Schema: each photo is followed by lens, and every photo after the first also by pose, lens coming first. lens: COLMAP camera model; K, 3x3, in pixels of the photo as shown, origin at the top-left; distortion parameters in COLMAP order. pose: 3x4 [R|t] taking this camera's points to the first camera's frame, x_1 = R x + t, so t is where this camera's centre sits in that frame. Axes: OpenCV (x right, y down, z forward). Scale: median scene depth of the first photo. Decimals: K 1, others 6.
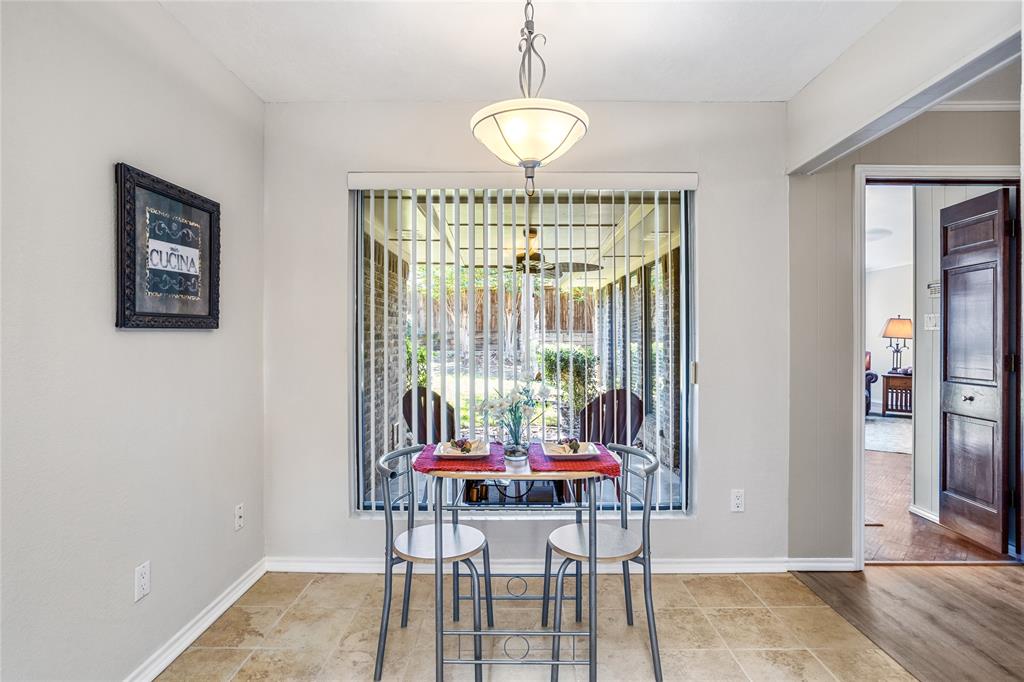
lens RADIAL K [[548.2, 0, 512.9], [0, 548.2, 342.8], [0, 0, 1]] dist [-0.028900, -0.000519]
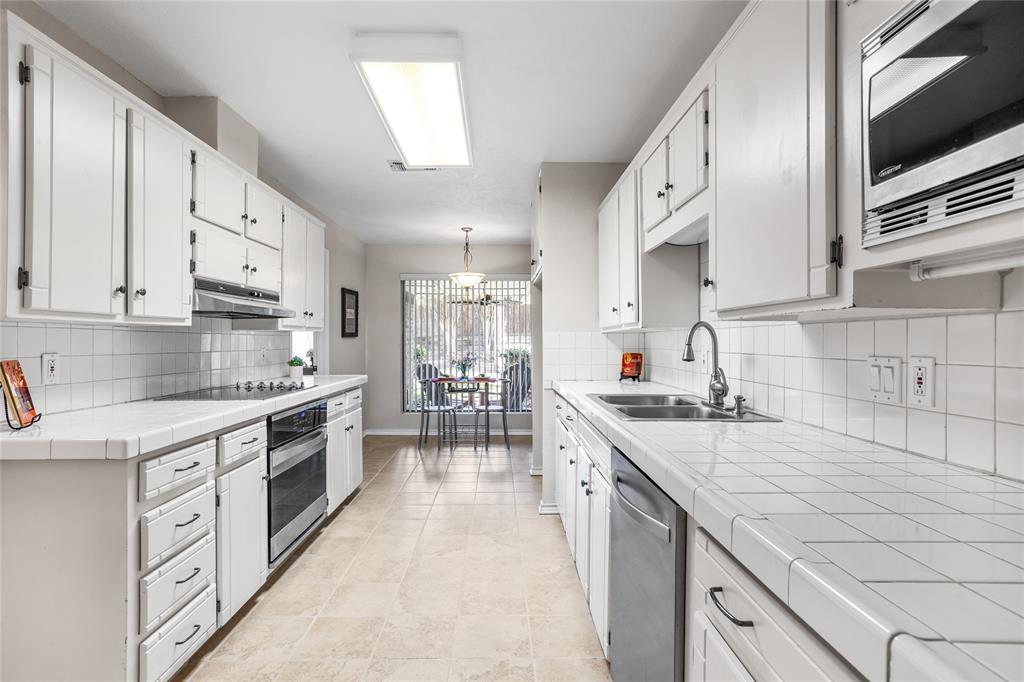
lens RADIAL K [[548.2, 0, 511.3], [0, 548.2, 342.4], [0, 0, 1]] dist [-0.028900, -0.000519]
pose [[0.999810, -0.001178, 0.019445, 0.187166], [0.001283, 0.999985, -0.005359, 0.016790], [-0.019439, 0.005383, 0.999797, -1.836956]]
